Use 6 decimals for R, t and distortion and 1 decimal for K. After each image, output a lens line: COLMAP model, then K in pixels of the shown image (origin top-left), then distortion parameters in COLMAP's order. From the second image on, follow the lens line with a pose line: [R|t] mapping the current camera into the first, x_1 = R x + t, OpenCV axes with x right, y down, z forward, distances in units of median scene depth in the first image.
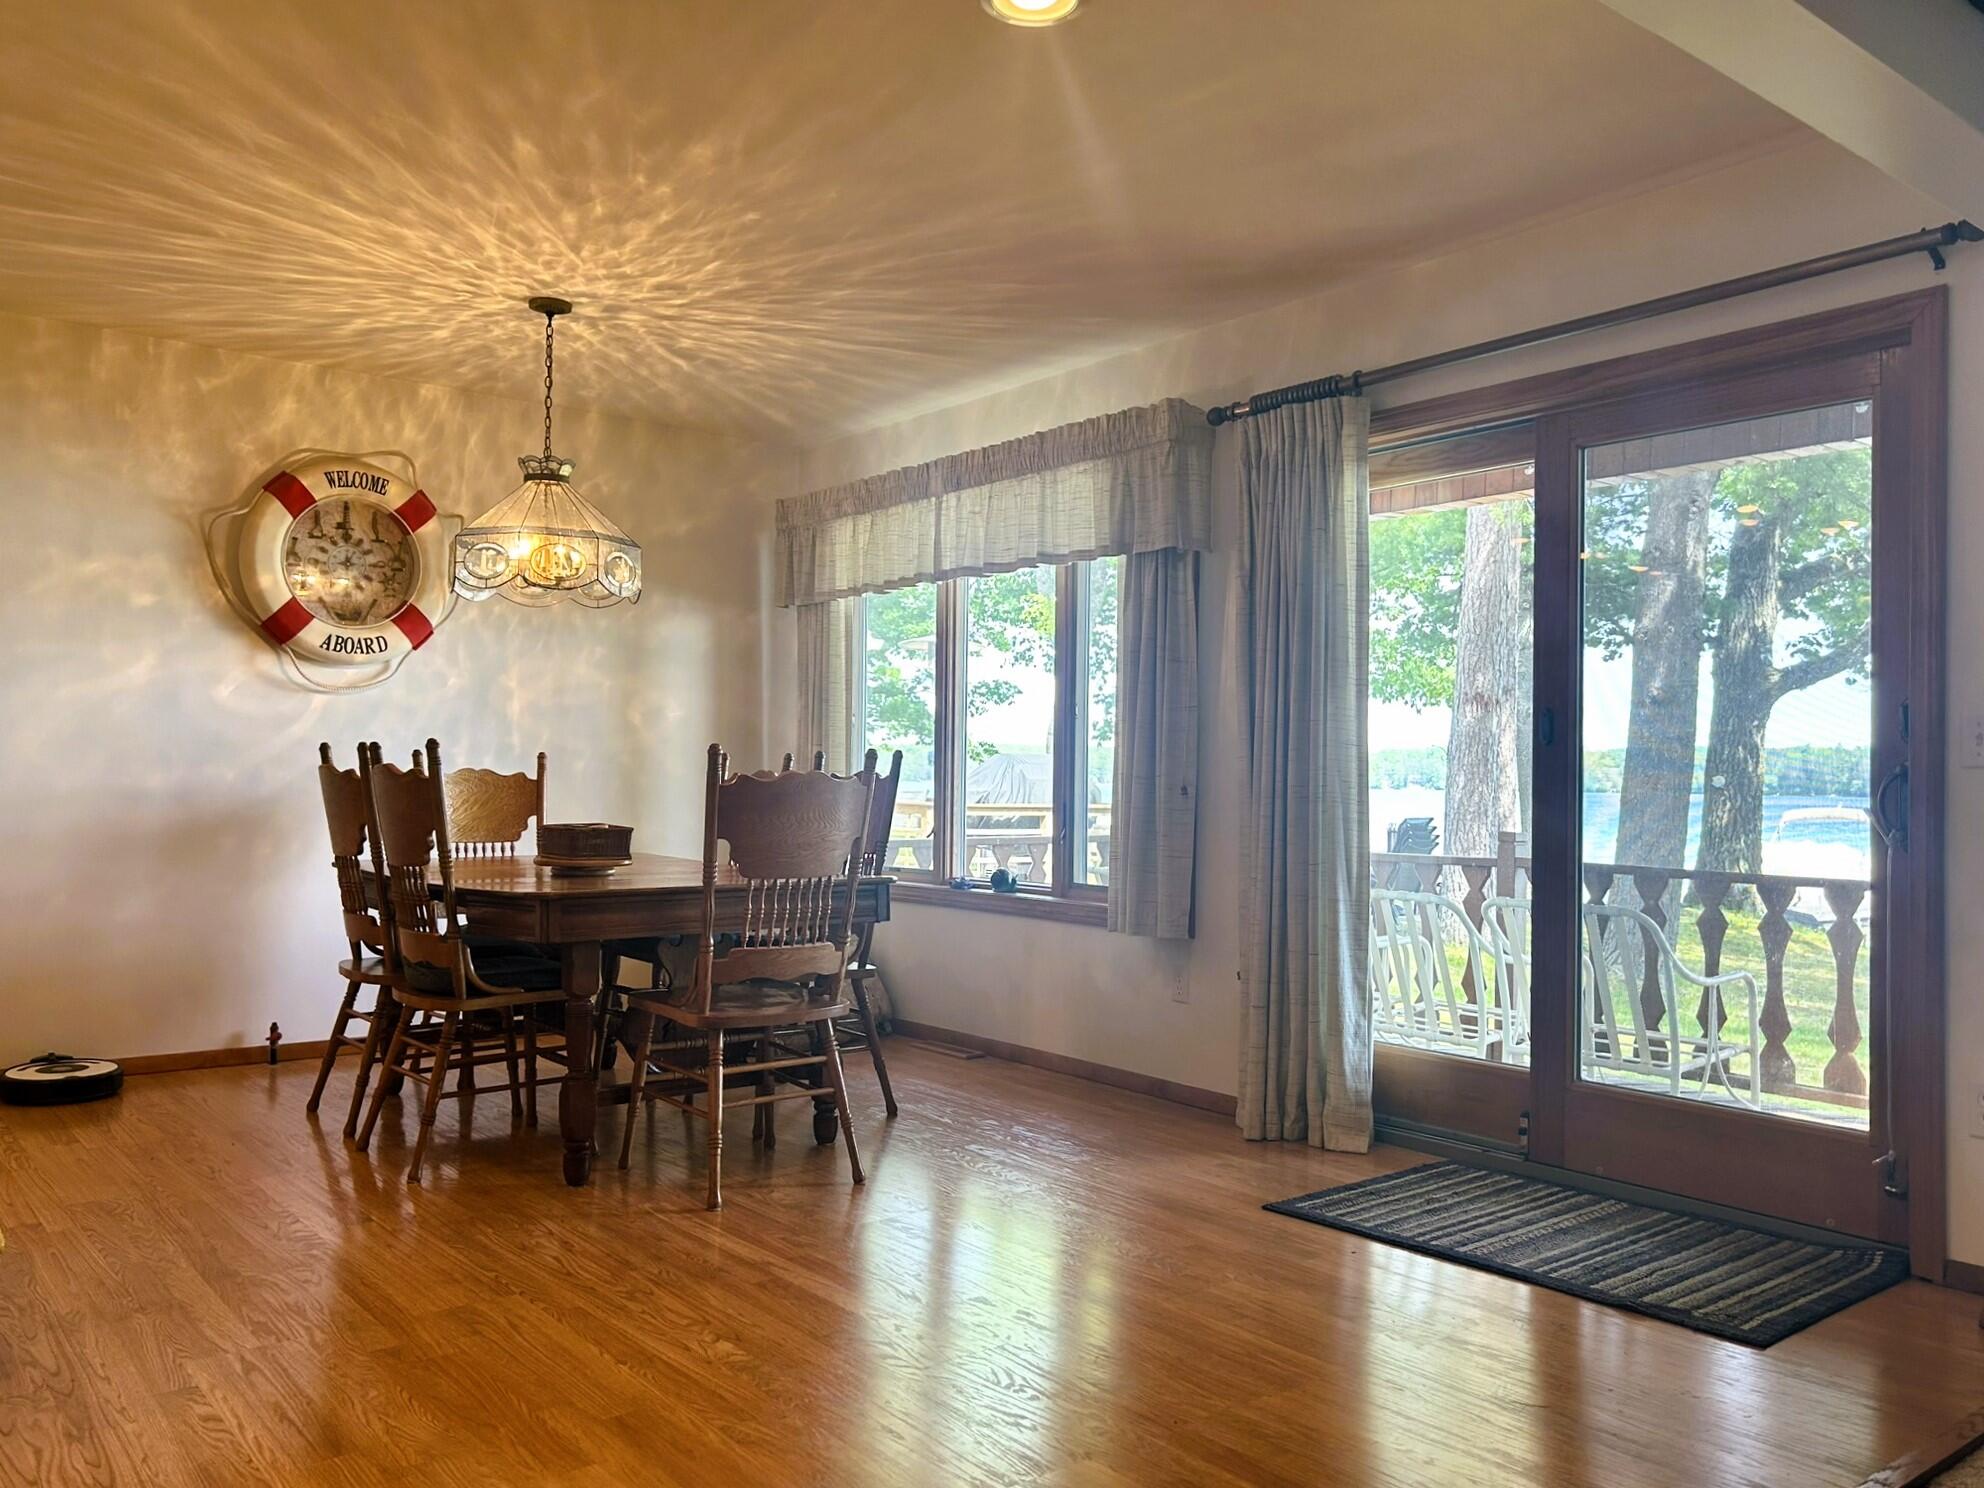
lens RADIAL K [[1535.9, 0, 992.0], [0, 1535.9, 744.0], [0, 0, 1]] dist [0.073999, -0.092524]
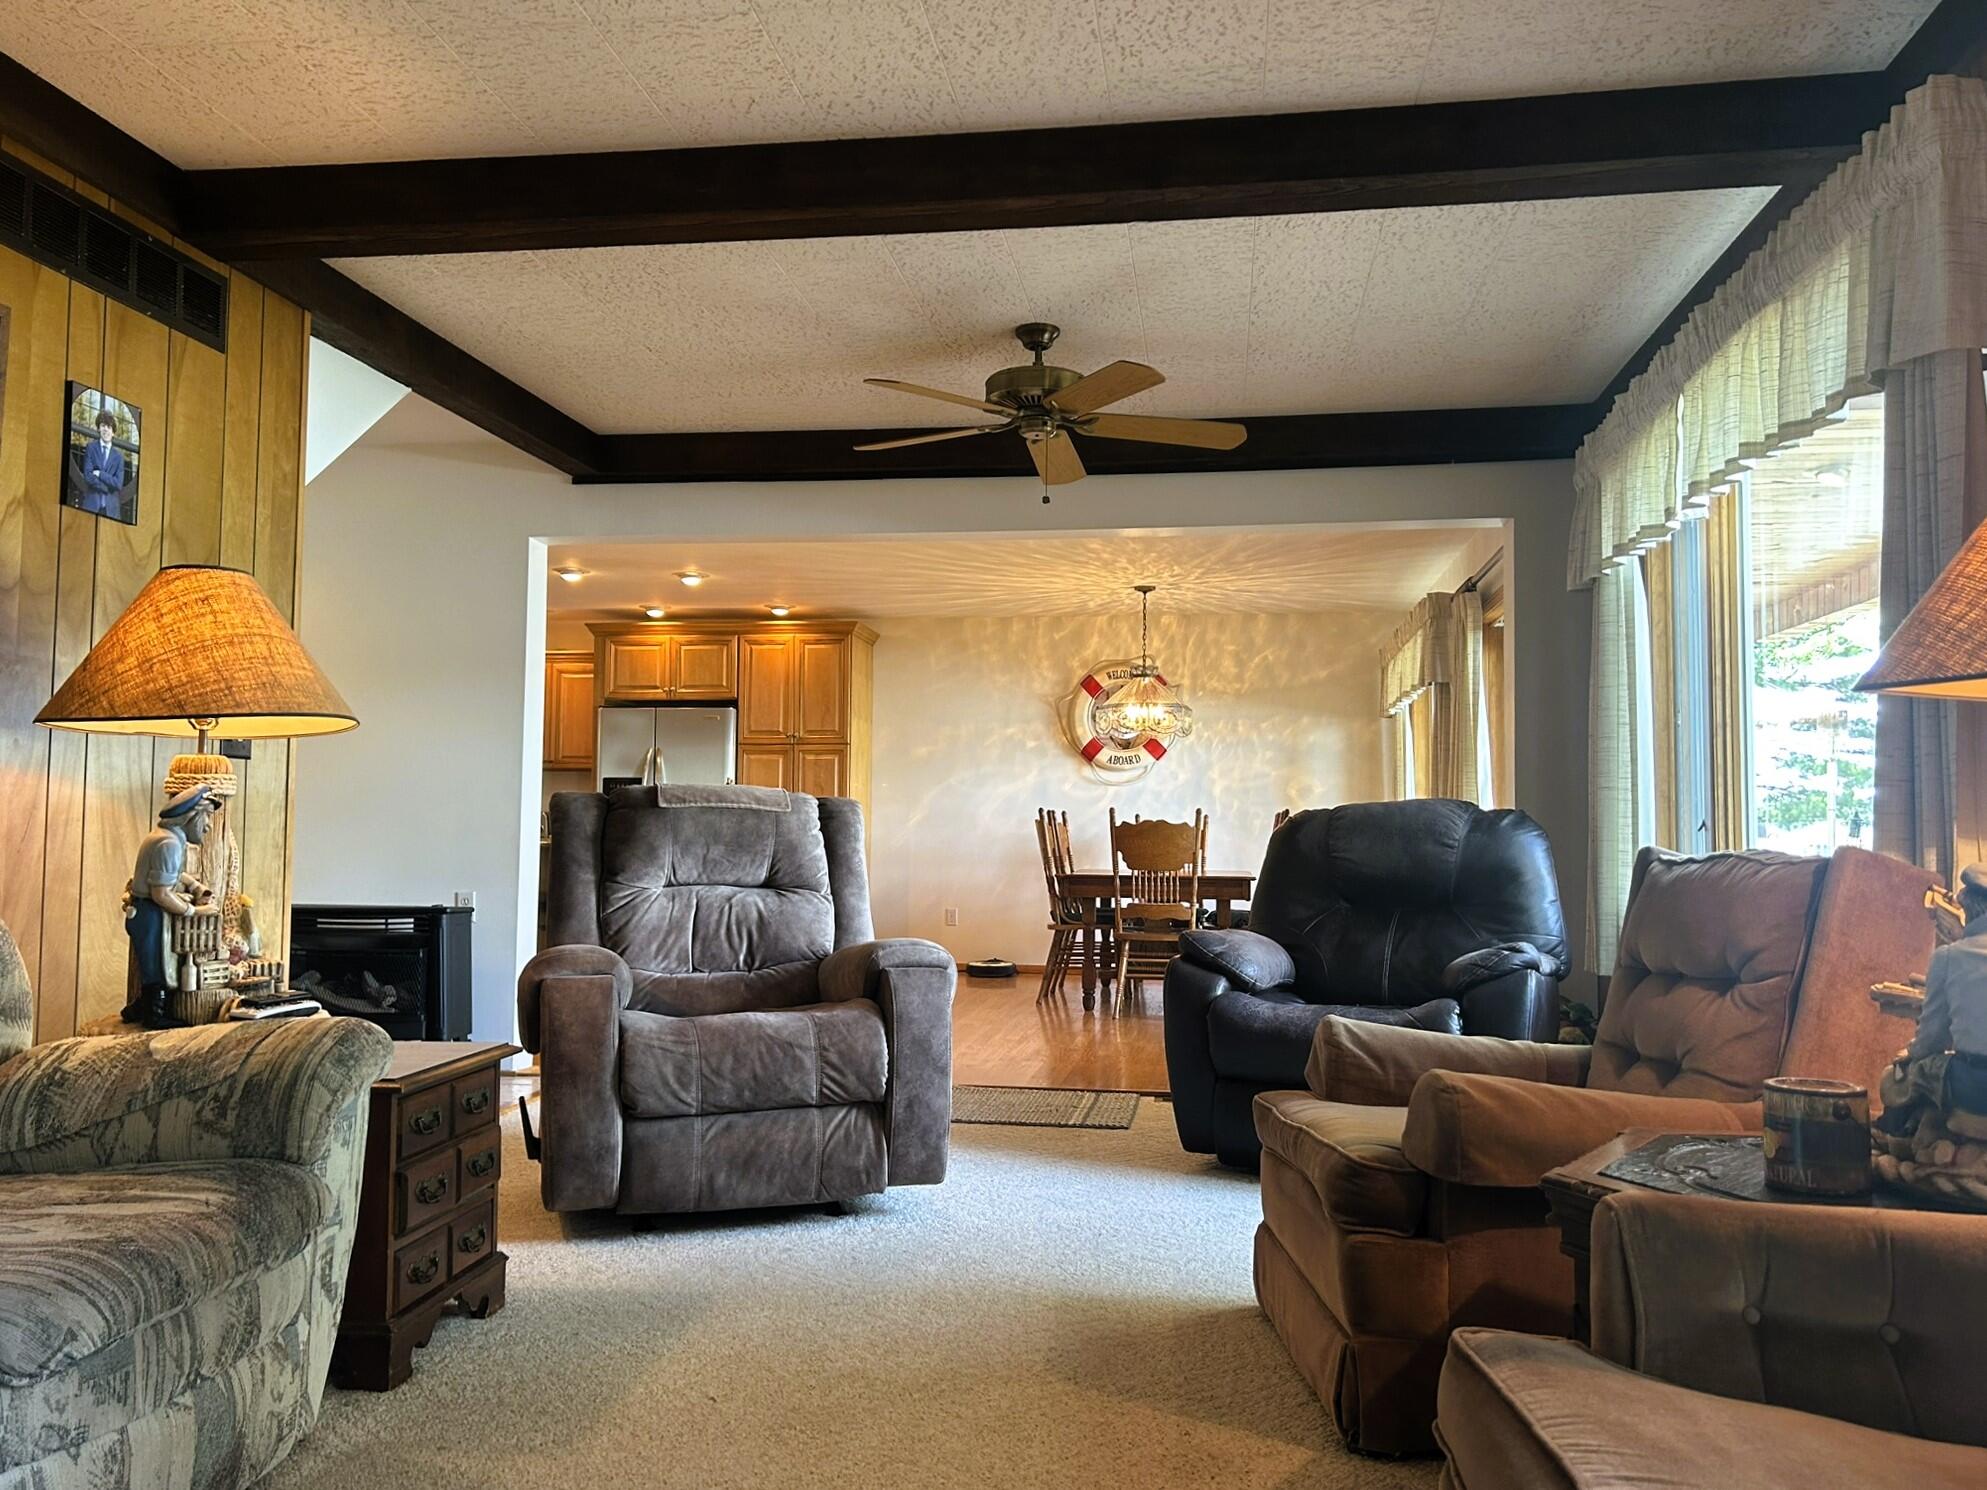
lens RADIAL K [[1472.0, 0, 993.5], [0, 1472.0, 745.0], [0, 0, 1]] dist [0.345647, -0.000180]
pose [[0.688492, -0.050851, -0.723459, 0.841023], [0.017849, 0.998425, -0.053192, 0.012632], [0.725024, 0.023709, 0.688315, -0.392745]]
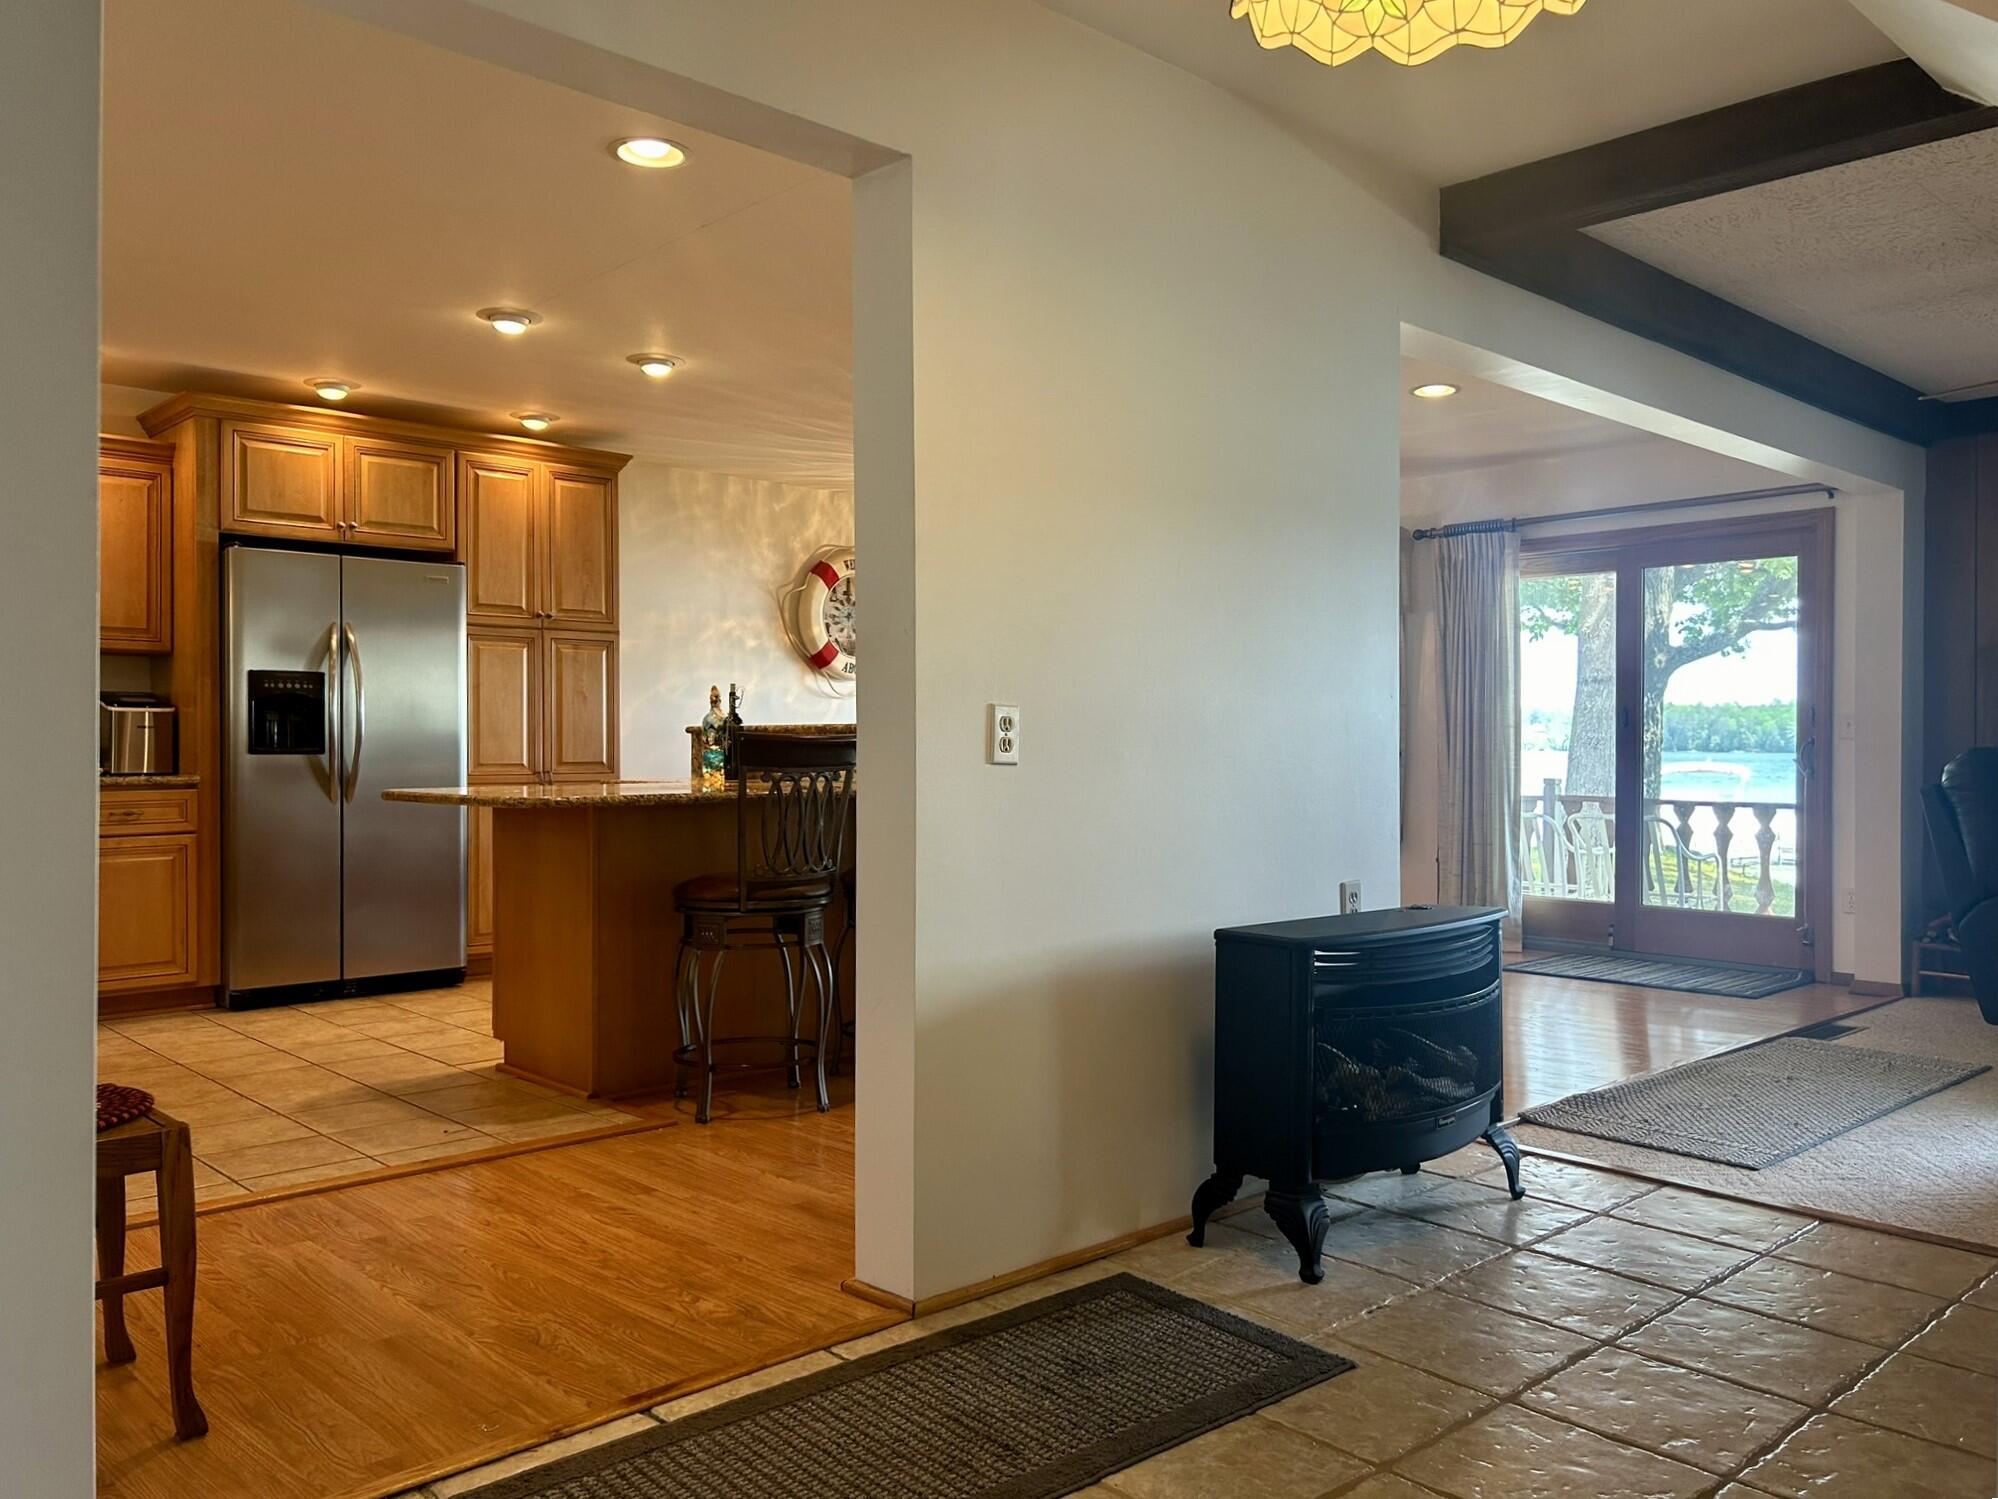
lens RADIAL K [[1546.8, 0, 999.0], [0, 1546.8, 749.5], [0, 0, 1]] dist [0.073999, -0.092524]
pose [[0.997136, -0.010411, 0.074905, -0.406812], [0.008685, 0.999690, 0.023328, -0.017455], [-0.075125, -0.022610, 0.996918, -0.623330]]
